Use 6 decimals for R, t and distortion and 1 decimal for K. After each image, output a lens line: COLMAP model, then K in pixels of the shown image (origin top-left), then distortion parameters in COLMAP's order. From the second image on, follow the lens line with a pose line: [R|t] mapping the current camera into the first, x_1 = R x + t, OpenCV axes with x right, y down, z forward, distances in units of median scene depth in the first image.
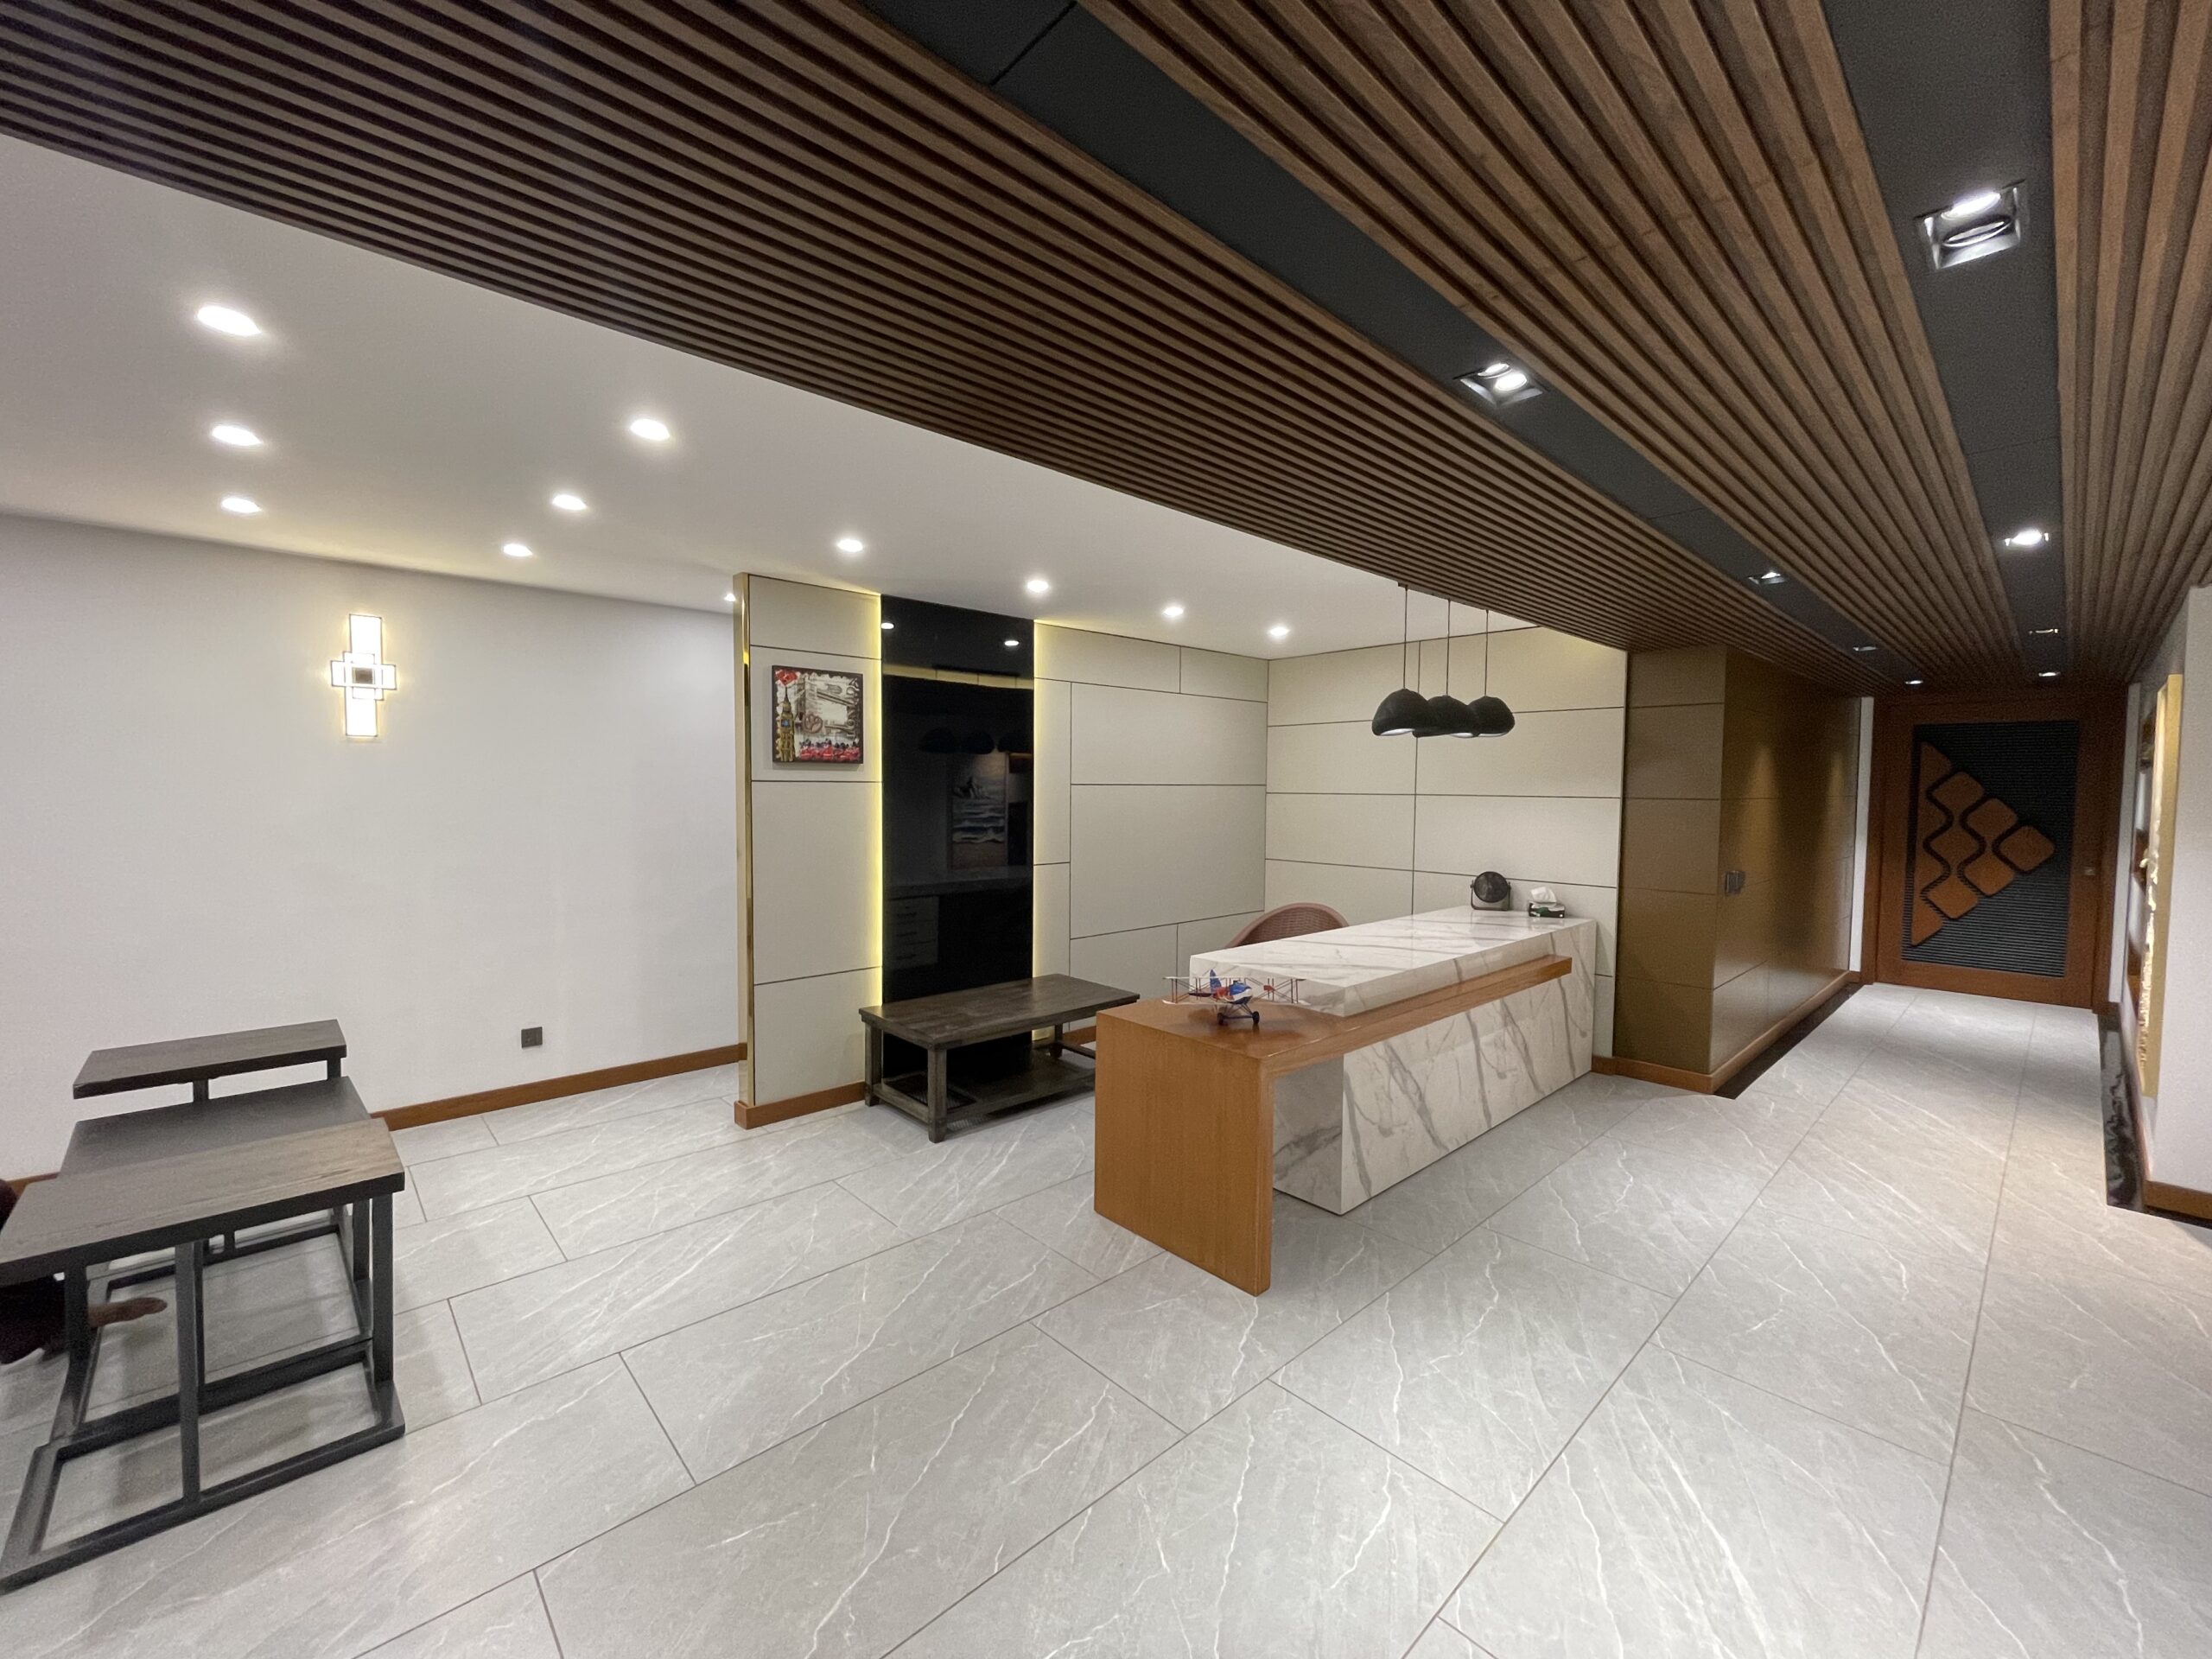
lens RADIAL K [[890.2, 0, 1092.0], [0, 890.2, 827.7], [0, 0, 1]] dist [-0.001111, -0.000246]
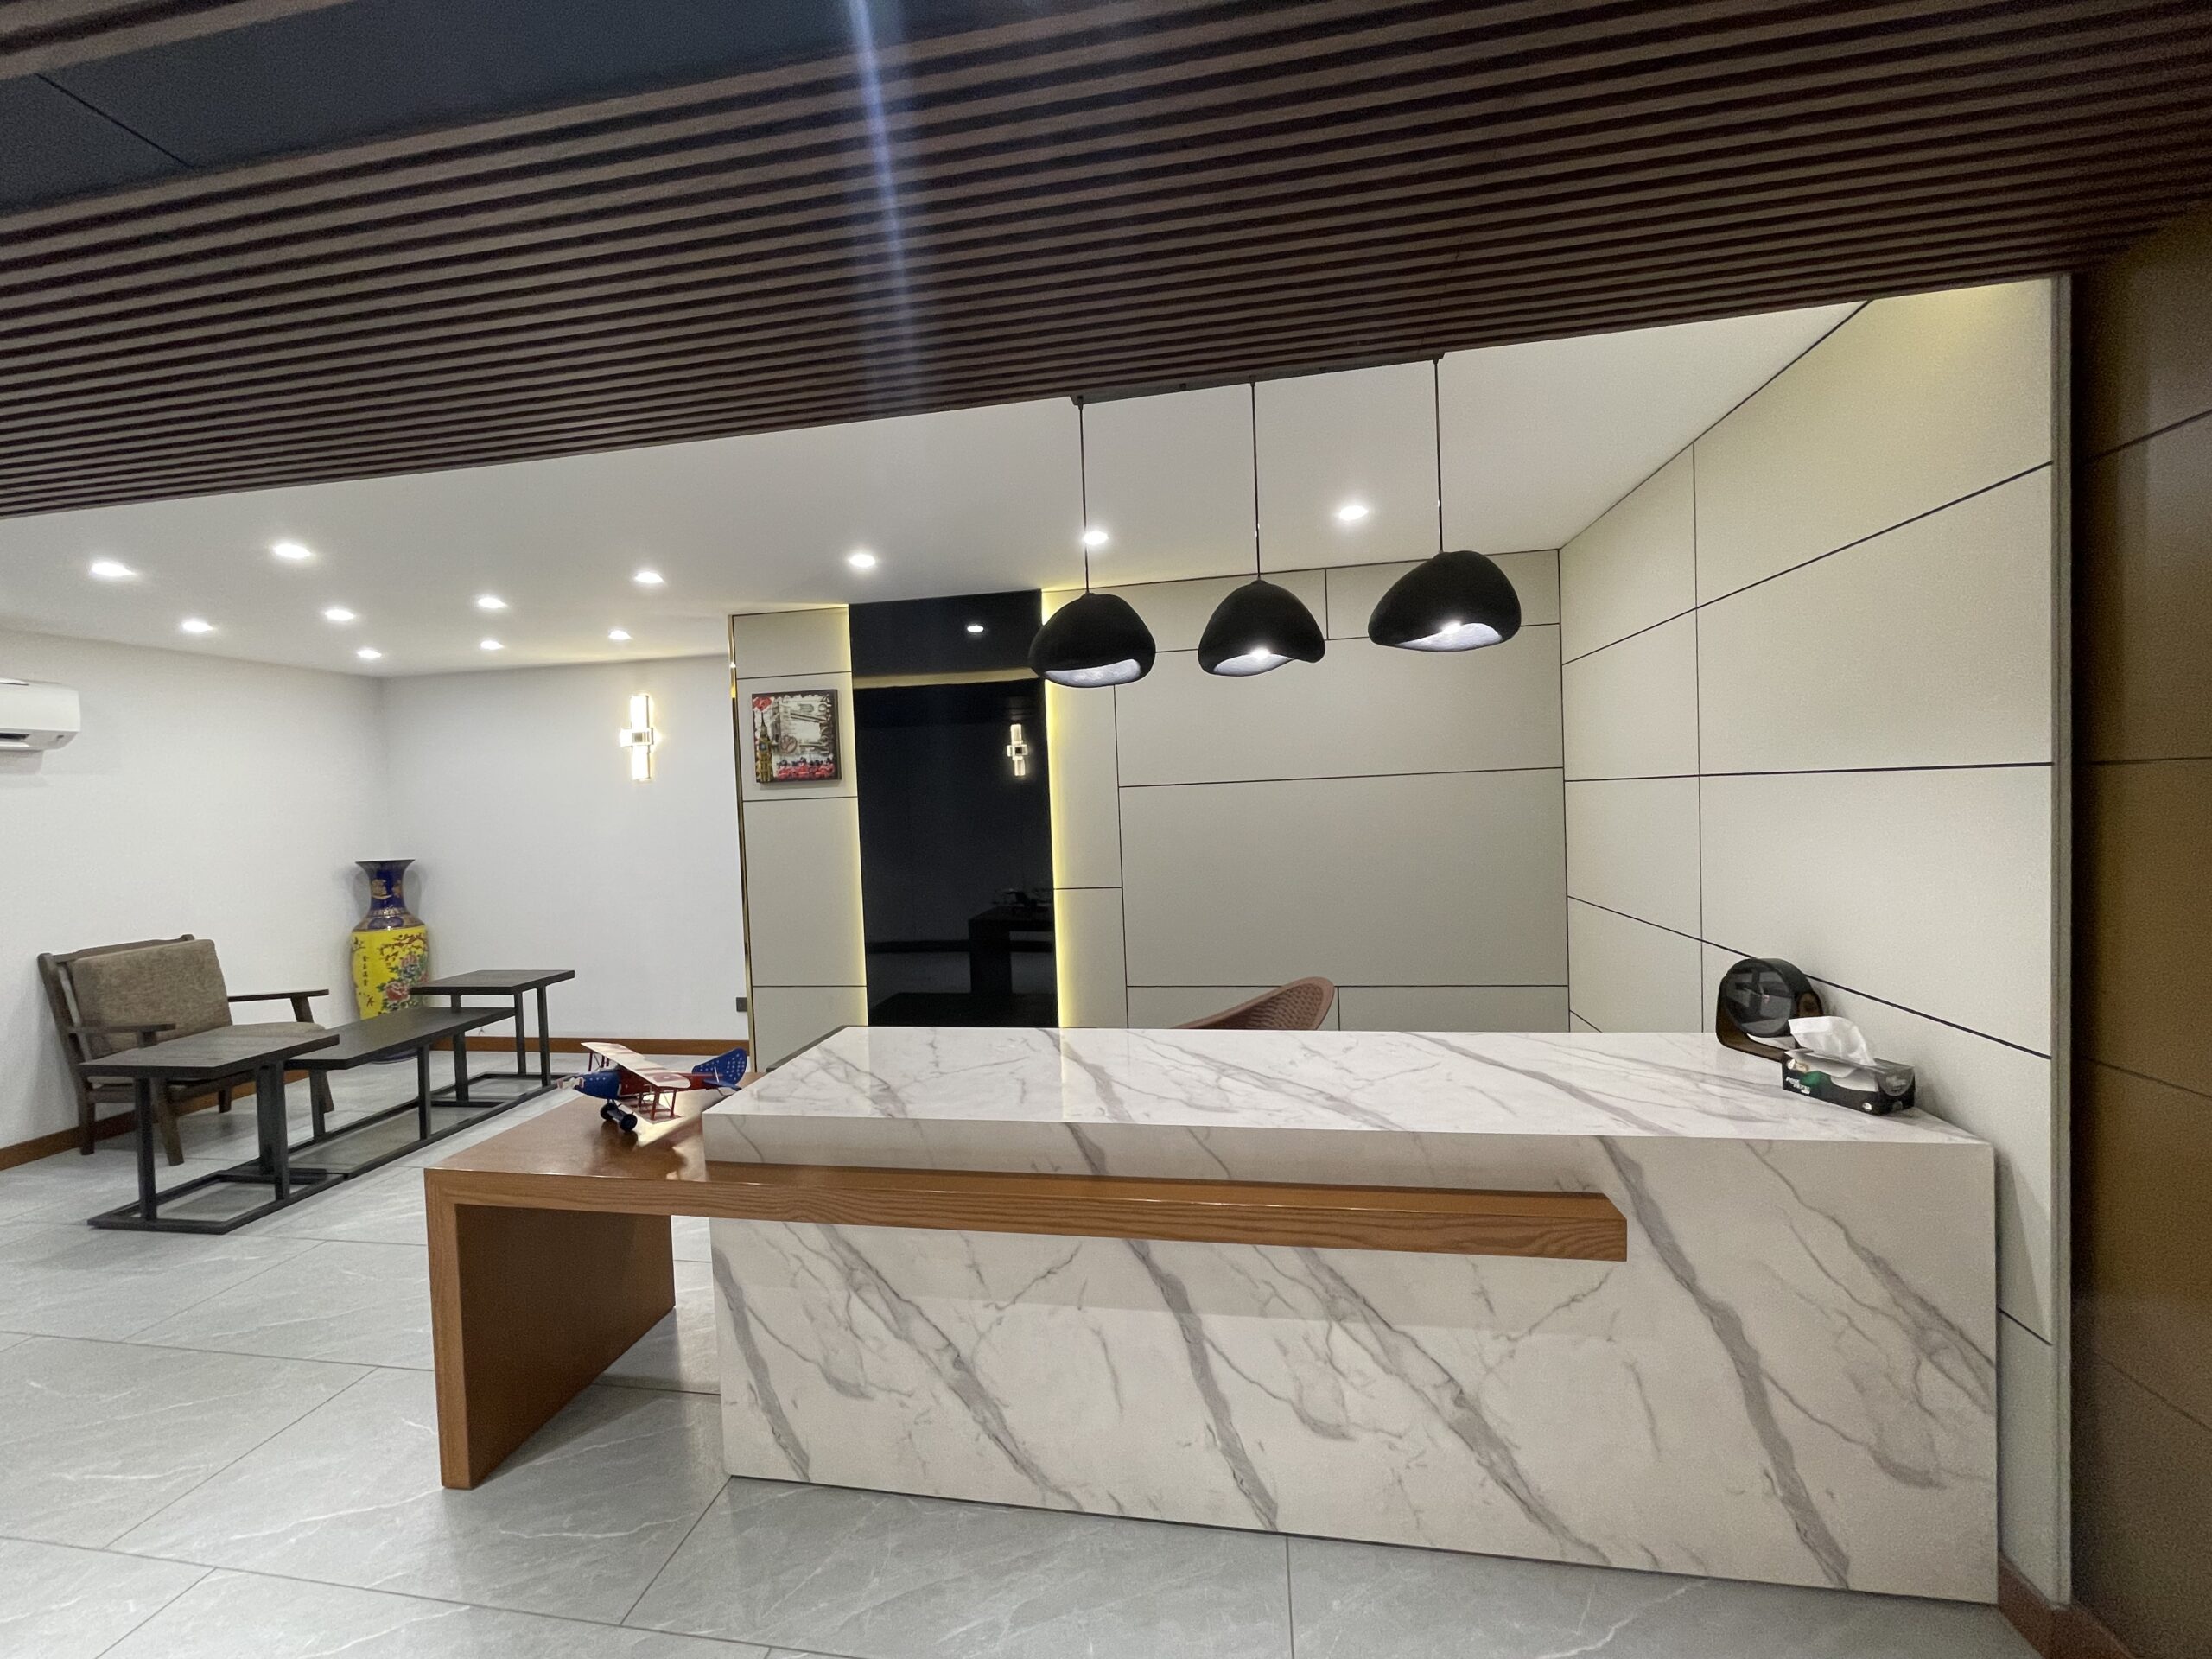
lens RADIAL K [[890.2, 0, 1095.8], [0, 890.2, 827.6], [0, 0, 1]] dist [-0.001111, -0.000246]
pose [[0.613199, -0.004996, -0.789913, 0.762411], [0.005200, 0.999984, -0.002288, -0.015013], [0.789912, -0.002704, 0.613215, 0.669738]]
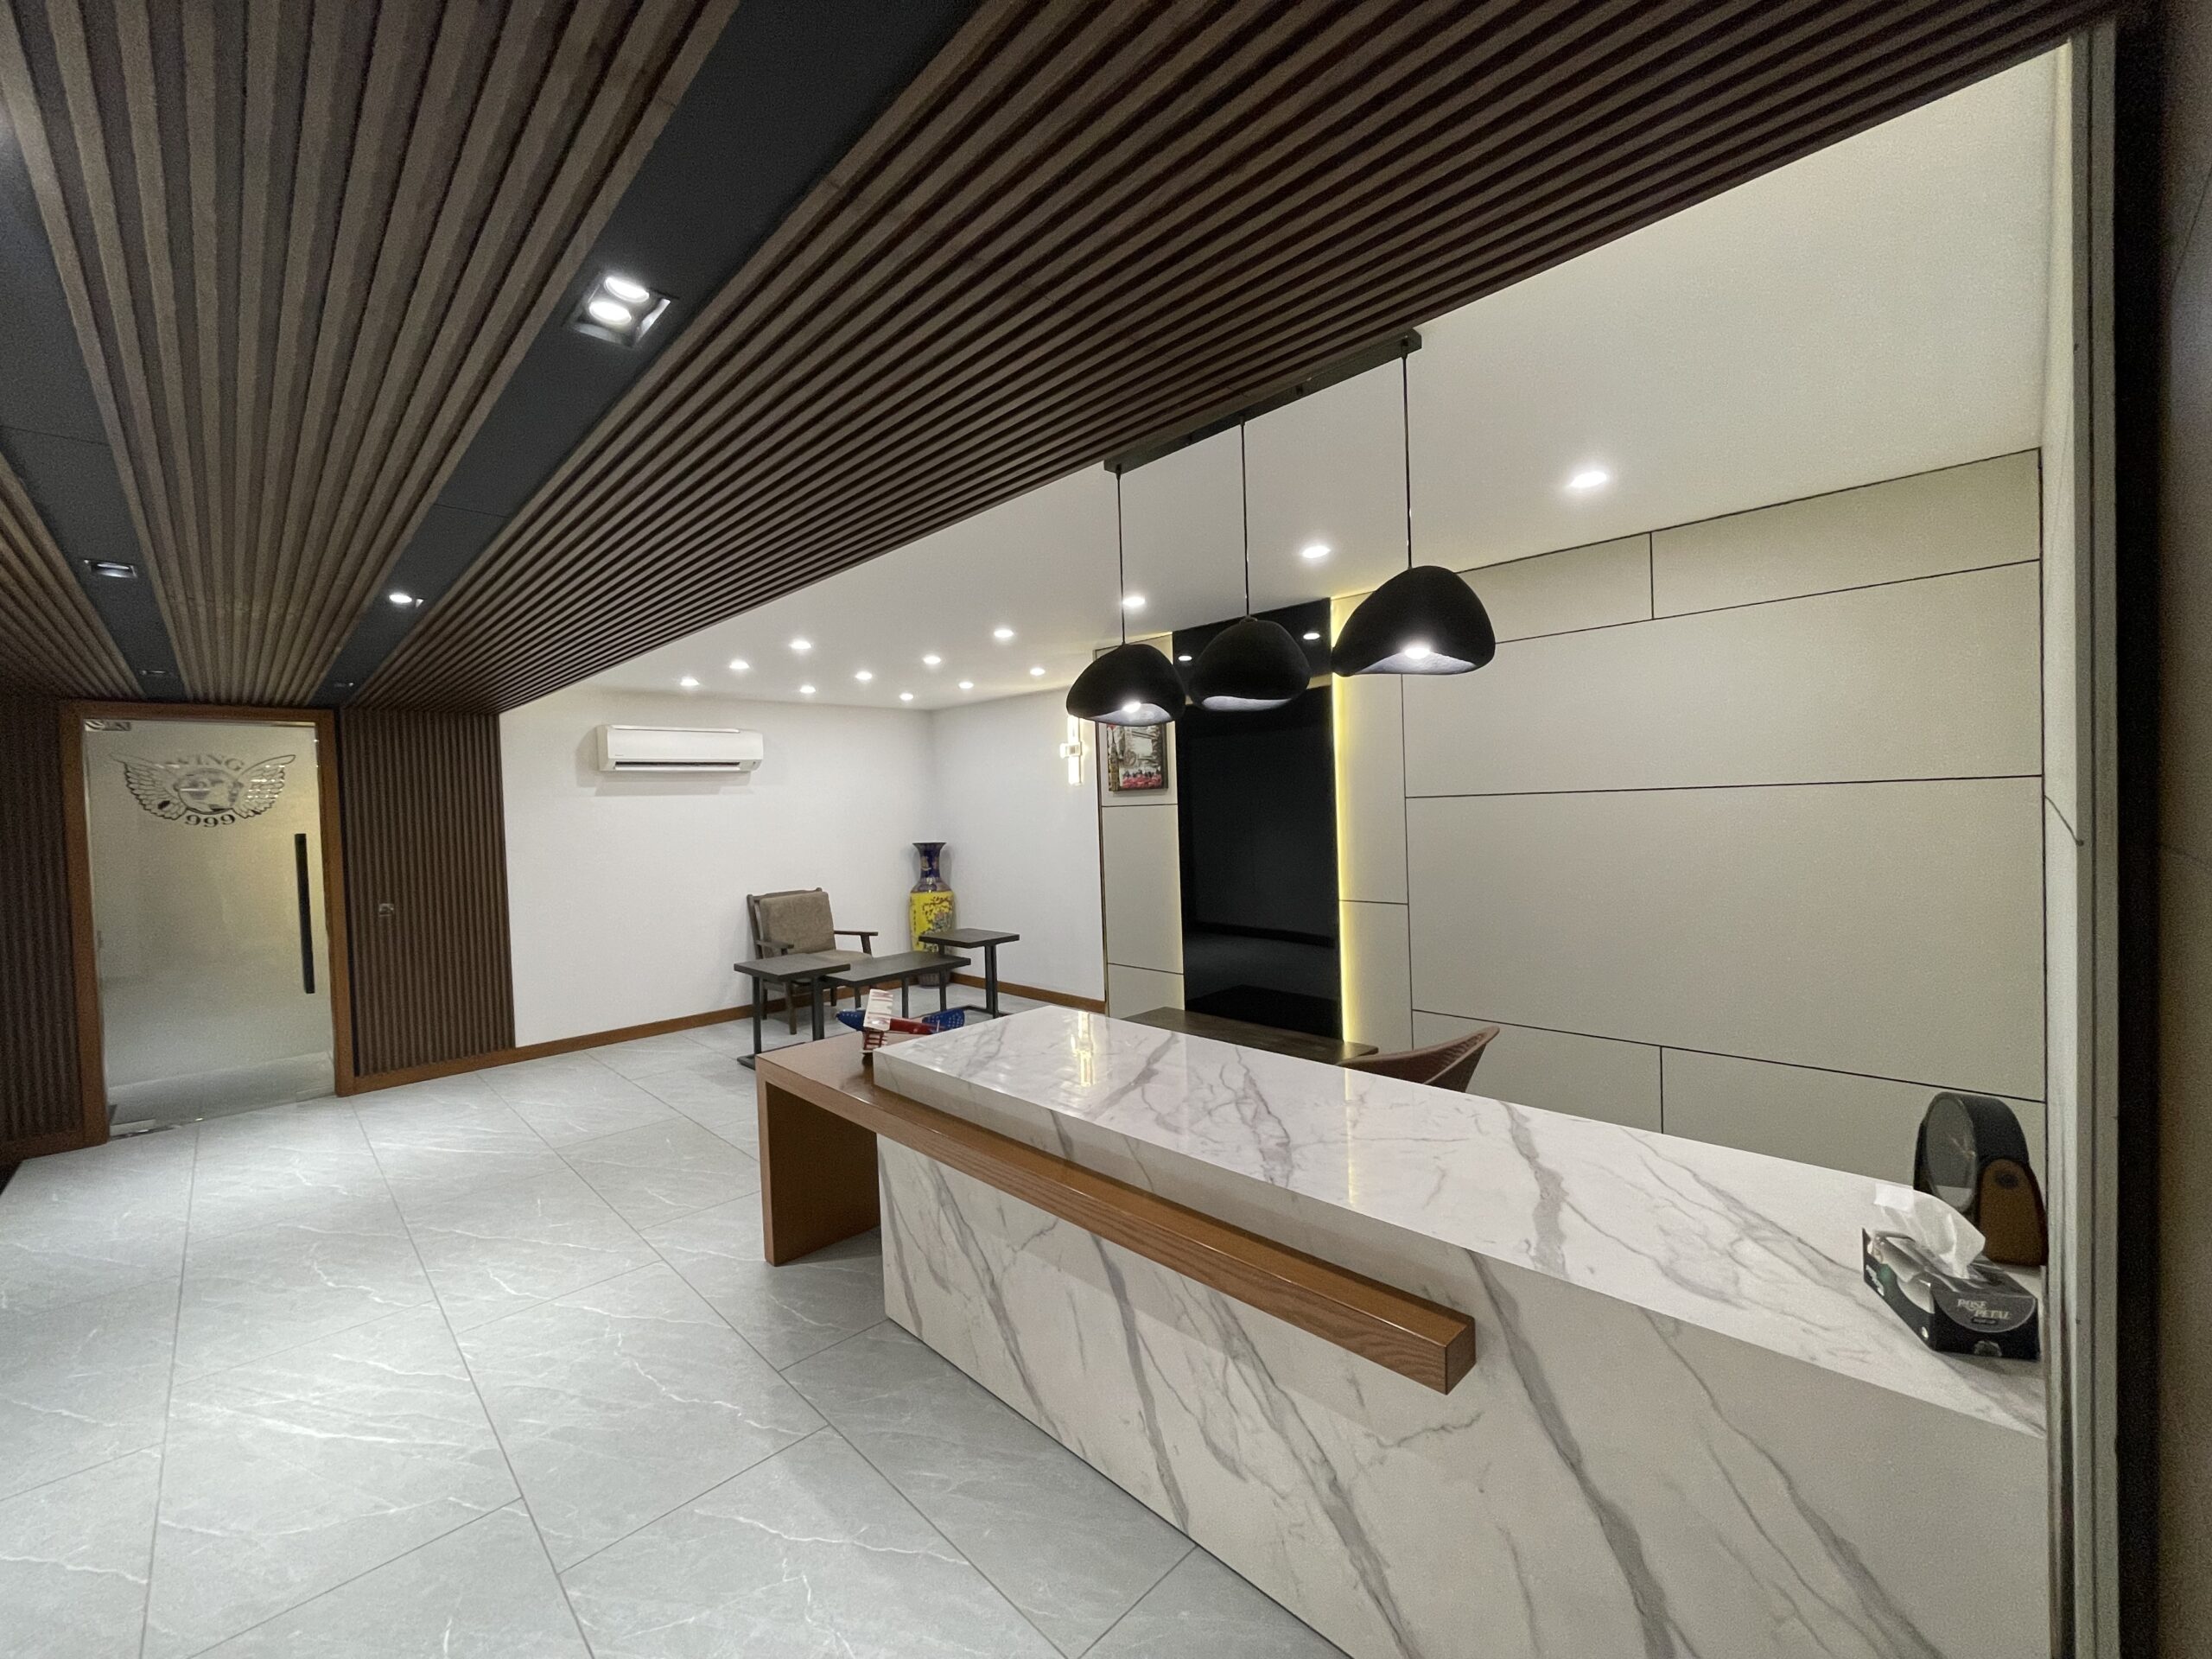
lens RADIAL K [[890.2, 0, 1098.3], [0, 890.2, 828.5], [0, 0, 1]] dist [-0.001111, -0.000246]
pose [[0.035420, 0.018934, -0.999193, 0.927842], [-0.012836, 0.999747, 0.018489, -0.044632], [0.999290, 0.012170, 0.035654, 0.951569]]
